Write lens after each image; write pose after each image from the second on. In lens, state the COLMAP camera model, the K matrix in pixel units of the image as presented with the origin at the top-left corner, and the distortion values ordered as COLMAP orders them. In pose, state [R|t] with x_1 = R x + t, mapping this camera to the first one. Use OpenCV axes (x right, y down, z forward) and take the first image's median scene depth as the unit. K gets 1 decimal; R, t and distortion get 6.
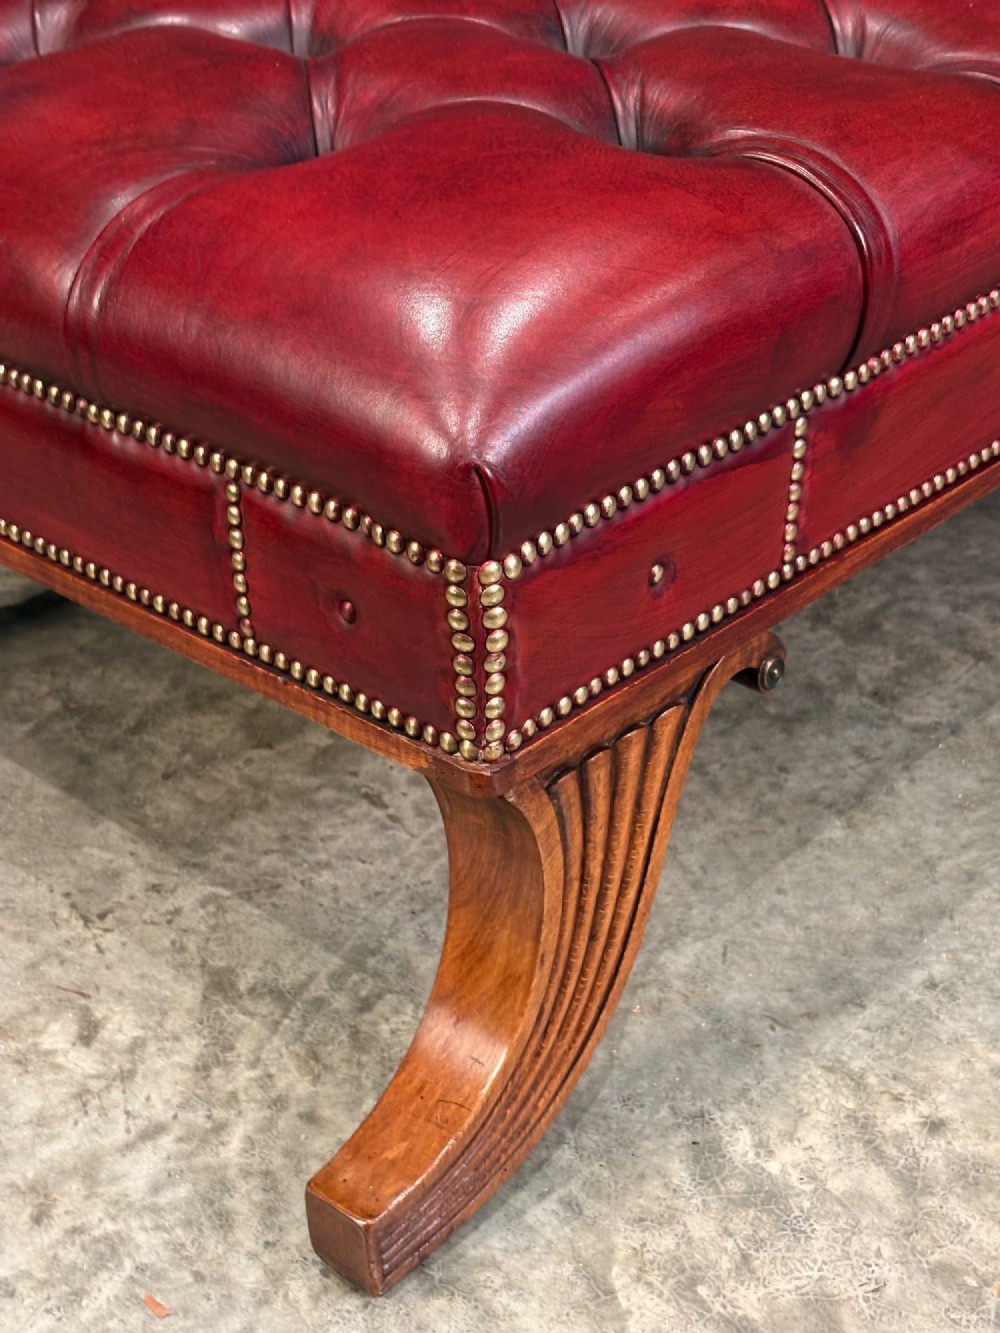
lens RADIAL K [[1988.2, 0, 505.6], [0, 1988.2, 681.9], [0, 0, 1]] dist [0.257612, -1.050553]
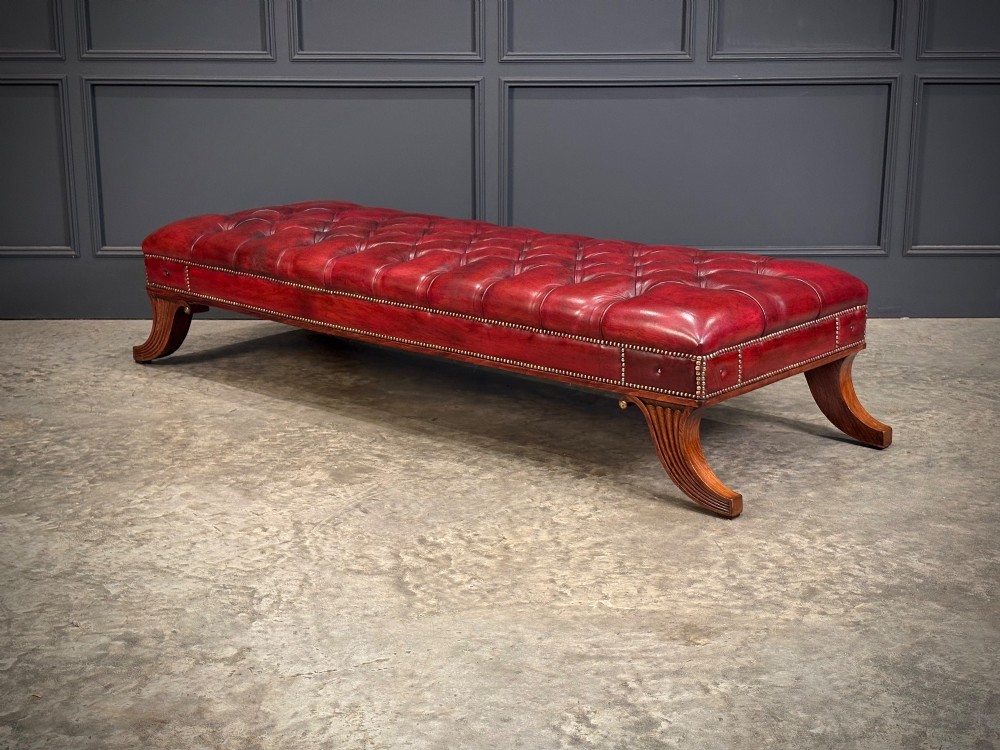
lens RADIAL K [[1491.5, 0, 497.3], [0, 1491.5, 373.2], [0, 0, 1]] dist [0.257612, -1.050553]
pose [[0.992854, 0.004005, 0.119272, -0.107330], [0.032312, 0.953082, -0.300983, 0.768769], [-0.114882, 0.302686, 0.946141, -1.886298]]
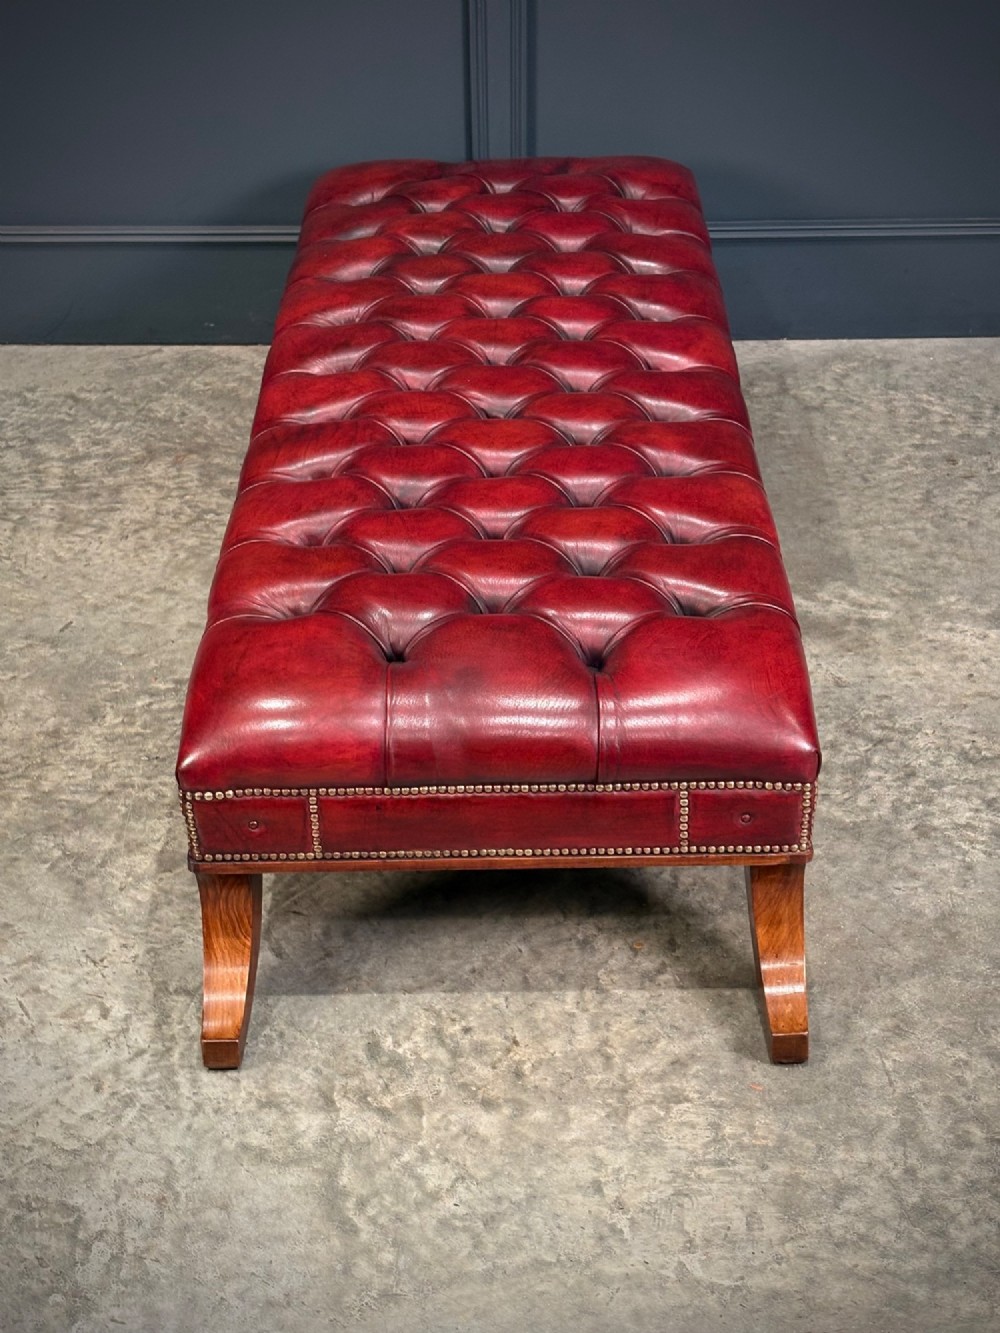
lens RADIAL K [[2009.5, 0, 500.0], [0, 2009.5, 666.5], [0, 0, 1]] dist [0.242332, -0.904750]
pose [[0.994123, -0.036435, 0.101942, 0.016994], [0.035613, 0.999317, 0.009876, -0.222844], [-0.102232, -0.006188, 0.994741, -1.320413]]
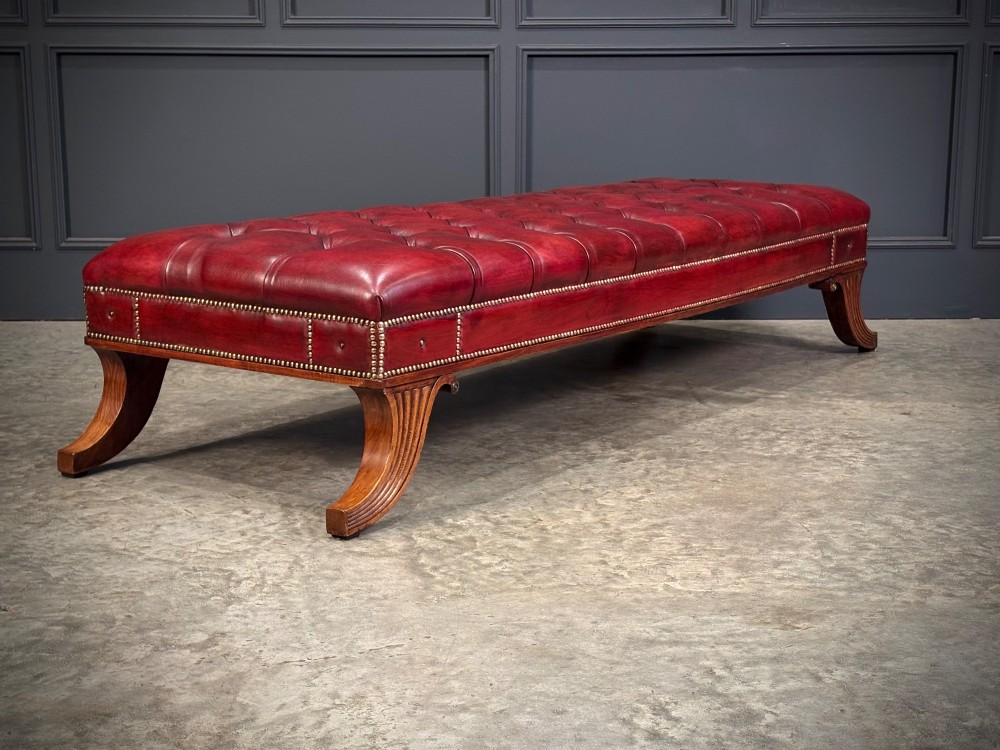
lens RADIAL K [[1526.4, 0, 500.0], [0, 1526.4, 375.0], [0, 0, 1]] dist [0.246313, -0.956404]
pose [[0.992232, 0.009927, 0.124007, -0.111454], [0.035091, 0.933999, -0.355549, 0.843957], [-0.119352, 0.357138, 0.926395, -1.374383]]
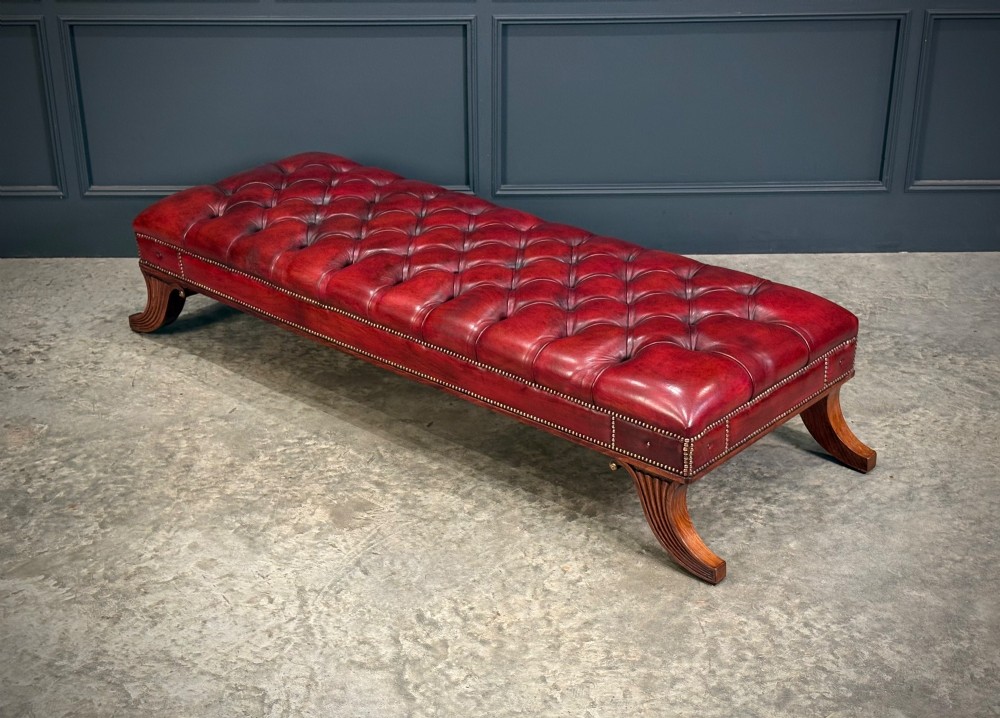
lens RADIAL K [[1545.7, 0, 480.4], [0, 1545.7, 376.4], [0, 0, 1]] dist [0.262353, -1.067489]
pose [[0.993723, -0.024207, 0.109222, -0.117379], [0.035025, 0.994546, -0.098246, 0.045089], [-0.106248, 0.101455, 0.989150, -2.223956]]
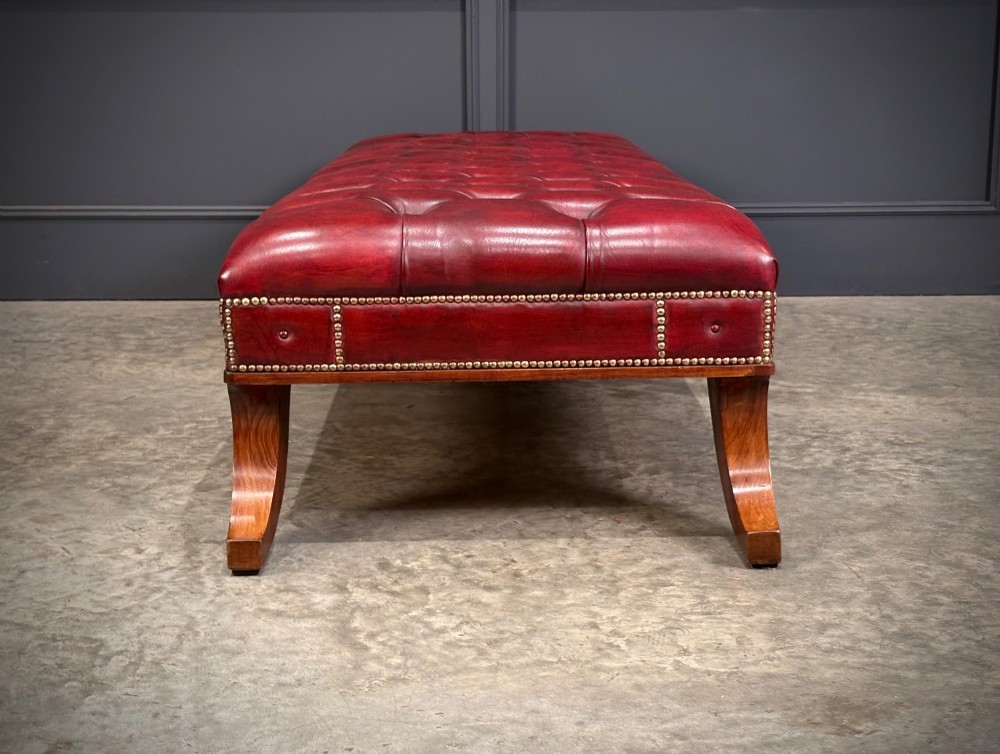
lens RADIAL K [[1517.3, 0, 494.9], [0, 1517.3, 376.4], [0, 0, 1]] dist [0.250204, -1.004413]
pose [[0.992600, 0.003974, 0.121366, -0.000892], [0.037419, 0.940819, -0.336837, 0.623433], [-0.115522, 0.338886, 0.933708, -0.902532]]
